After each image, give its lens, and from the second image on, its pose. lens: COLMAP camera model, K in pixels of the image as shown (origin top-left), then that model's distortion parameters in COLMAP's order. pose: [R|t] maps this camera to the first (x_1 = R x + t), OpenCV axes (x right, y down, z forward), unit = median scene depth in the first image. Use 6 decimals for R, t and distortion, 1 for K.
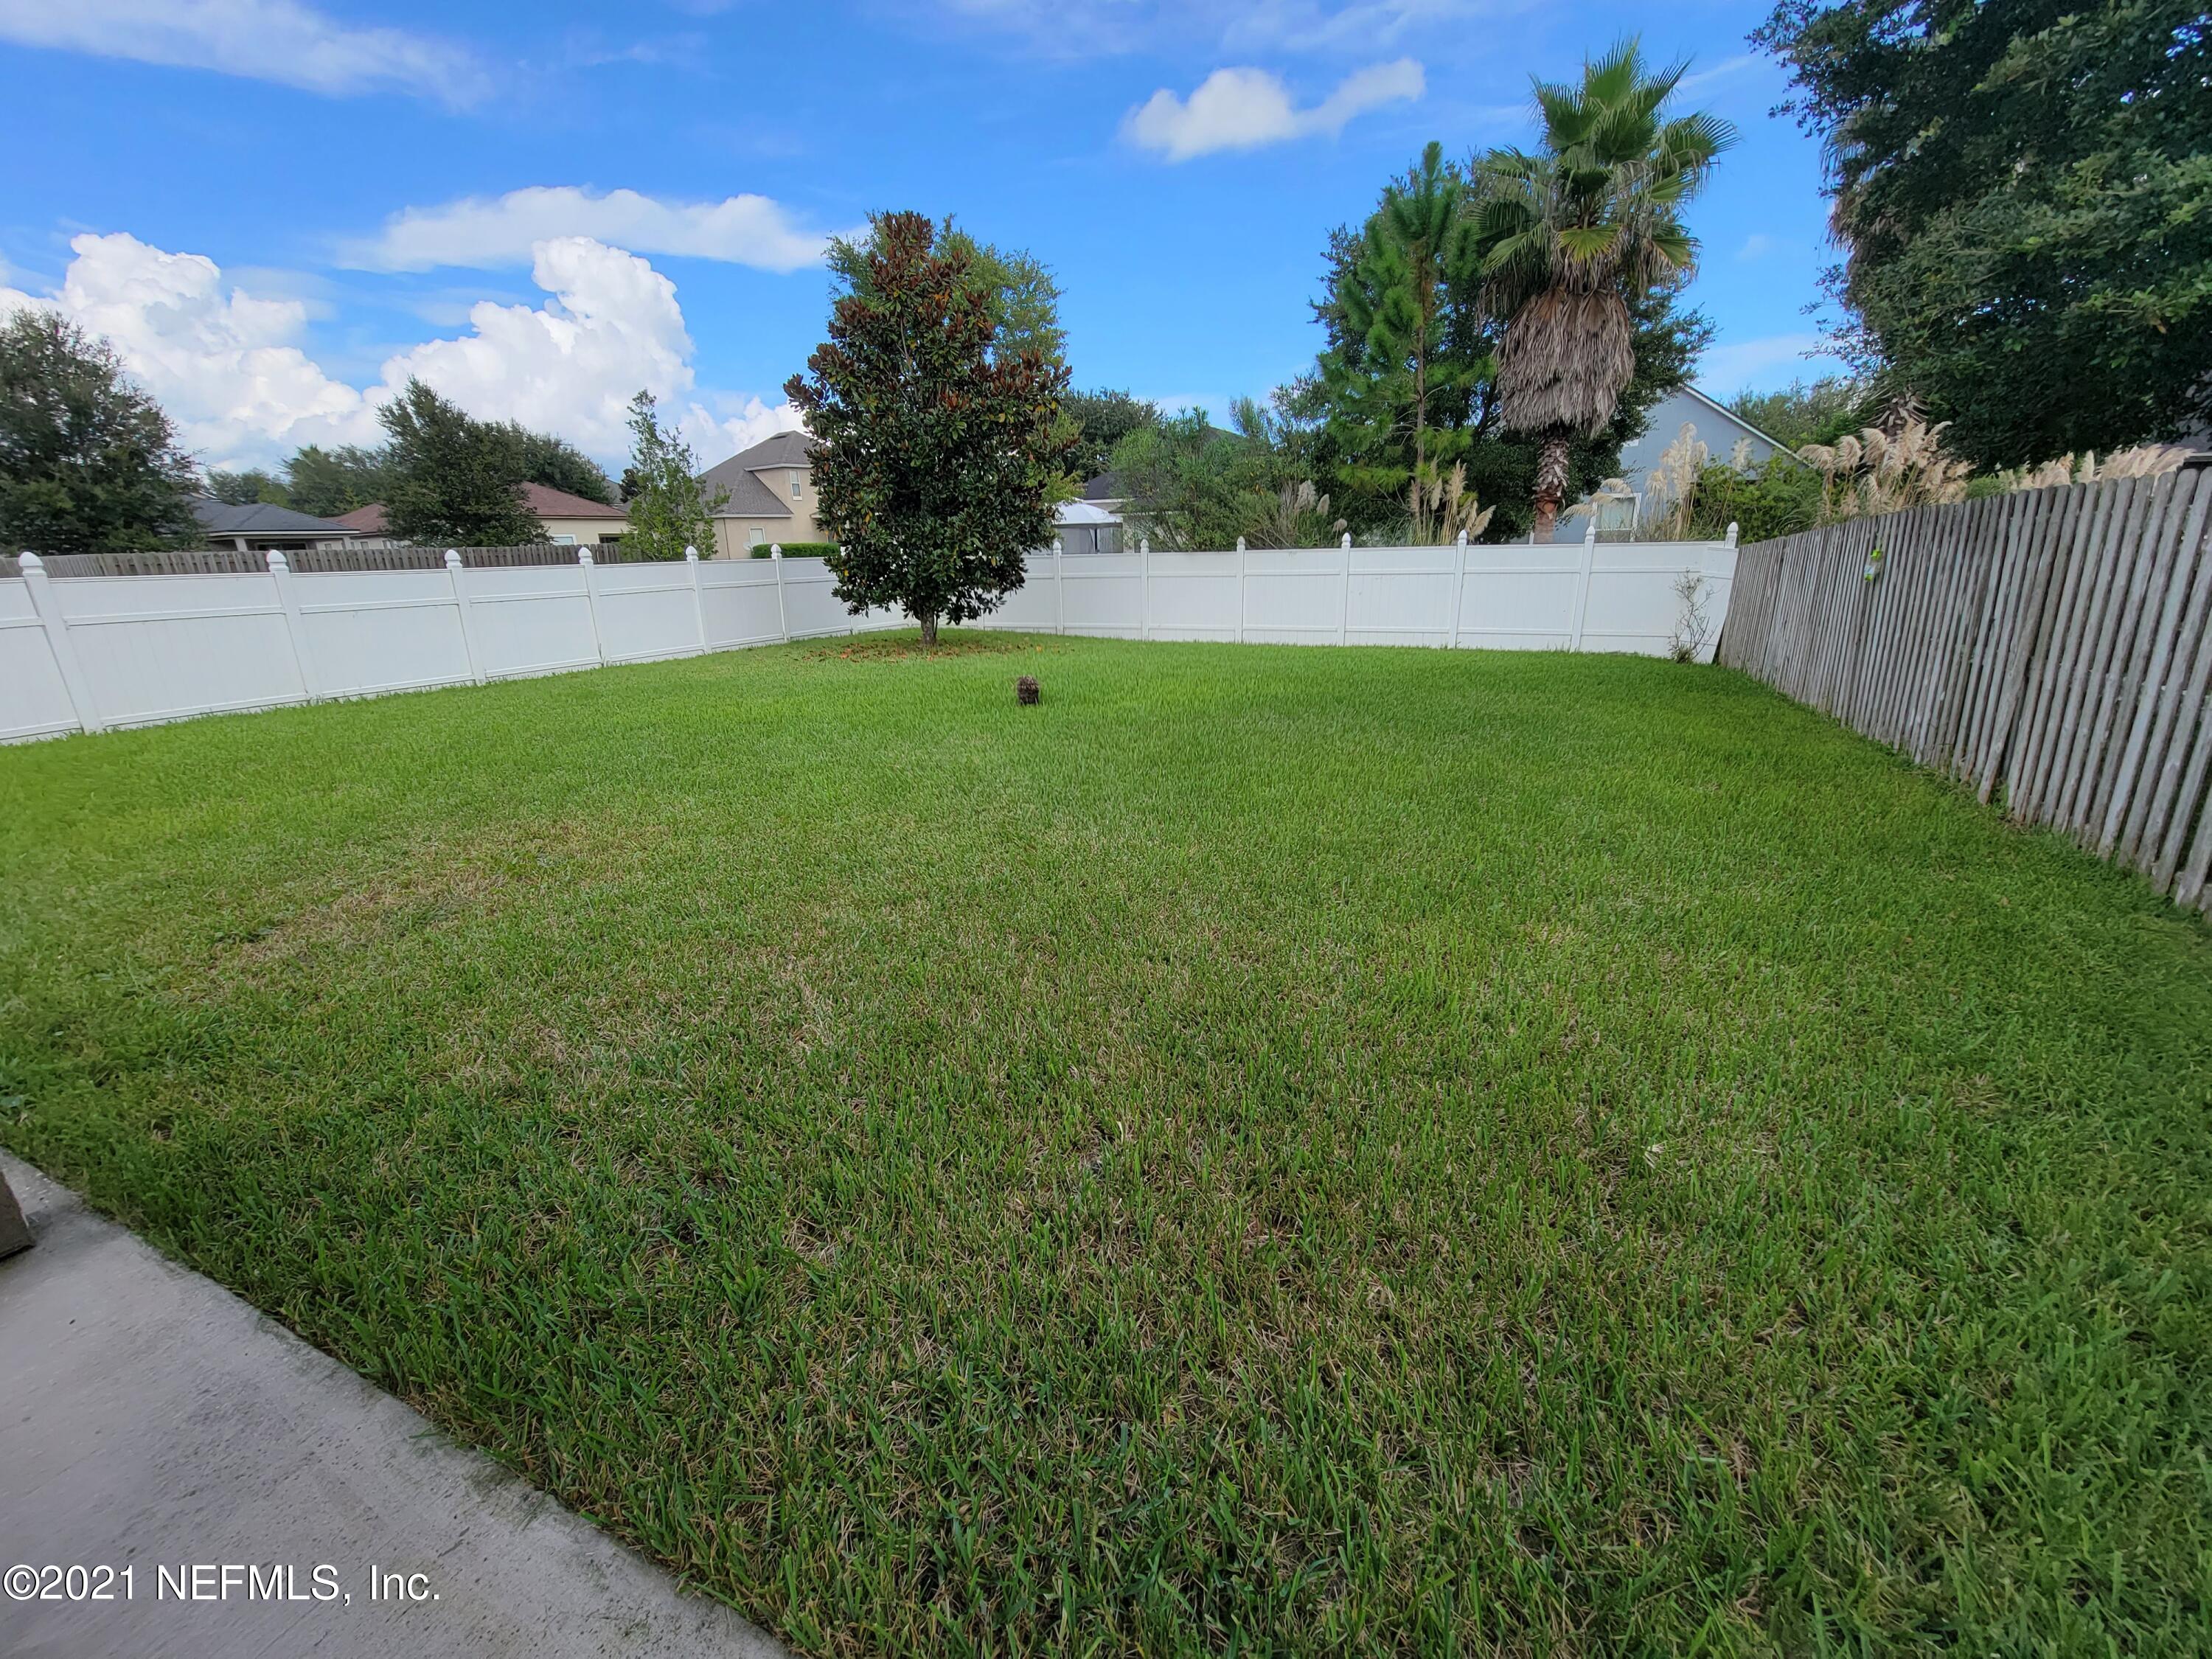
lens RADIAL K [[899.2, 0, 1096.2], [0, 899.2, 827.9], [0, 0, 1]] dist [0.001843, -0.004483]
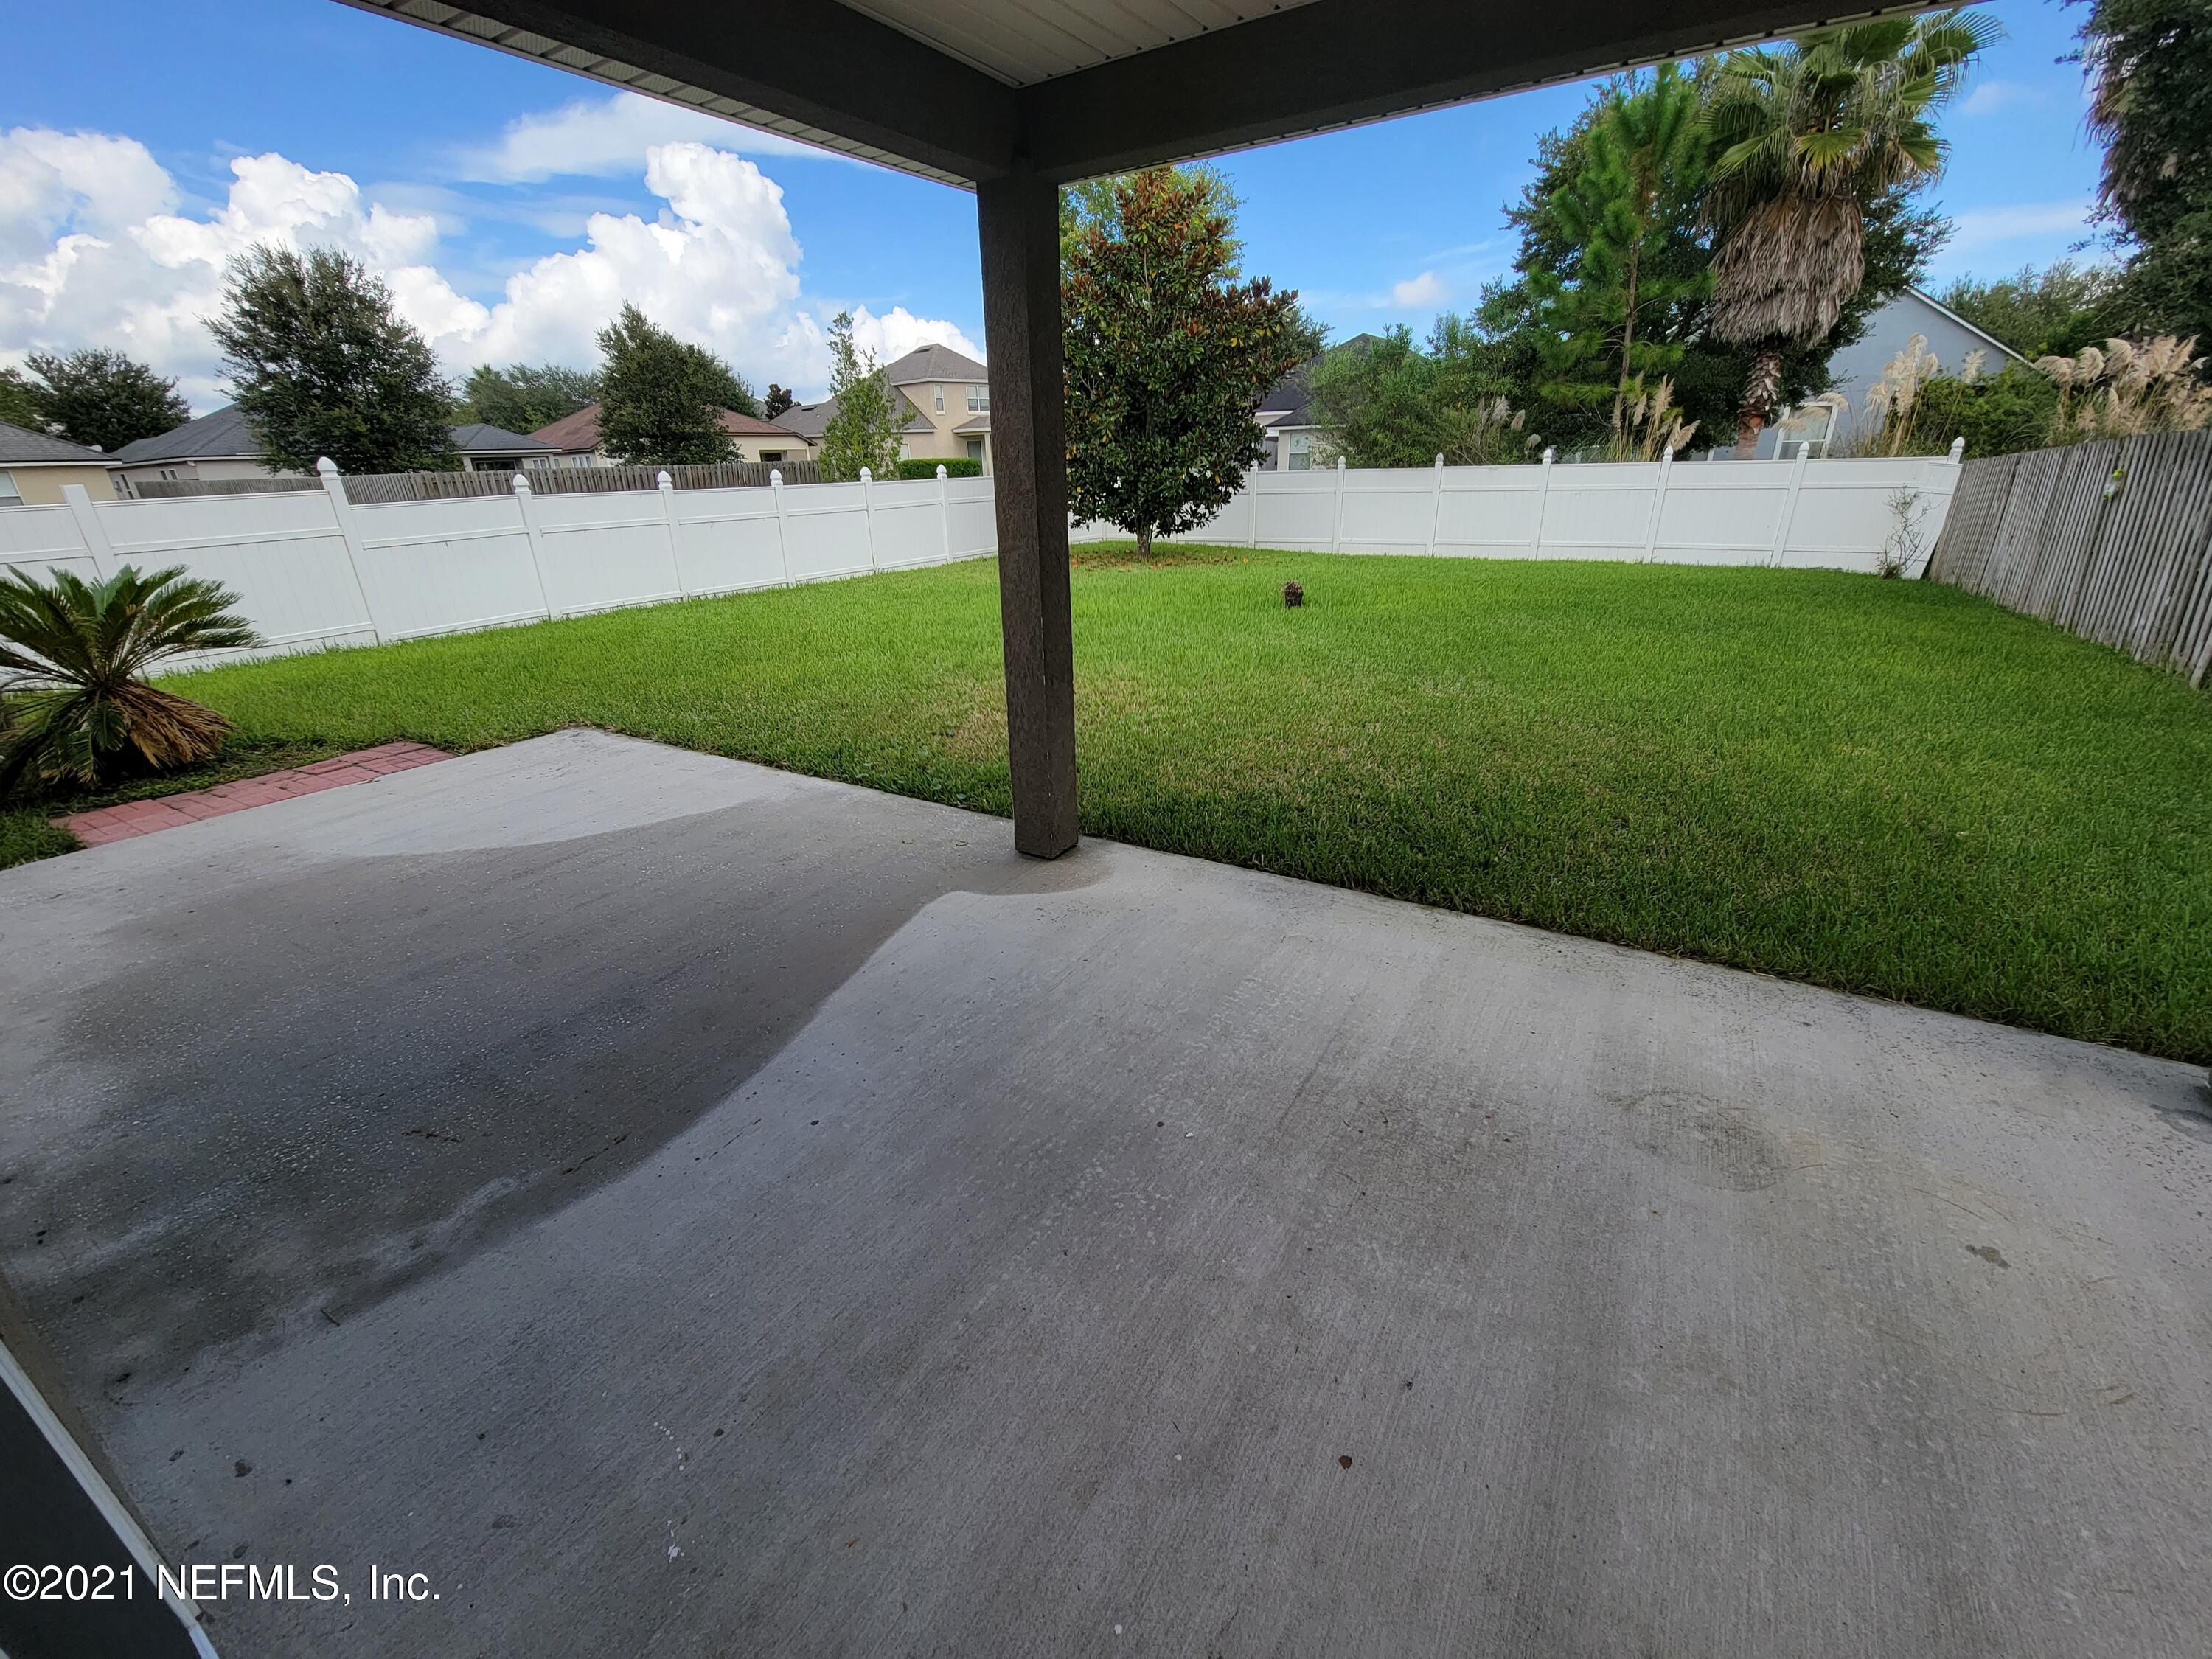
lens RADIAL K [[899.2, 0, 1091.8], [0, 899.2, 829.6], [0, 0, 1]] dist [0.001843, -0.004483]
pose [[0.993701, 0.037699, -0.105534, -0.120994], [-0.028300, 0.995613, 0.089183, 0.032883], [0.108433, -0.085634, 0.990408, -0.125699]]
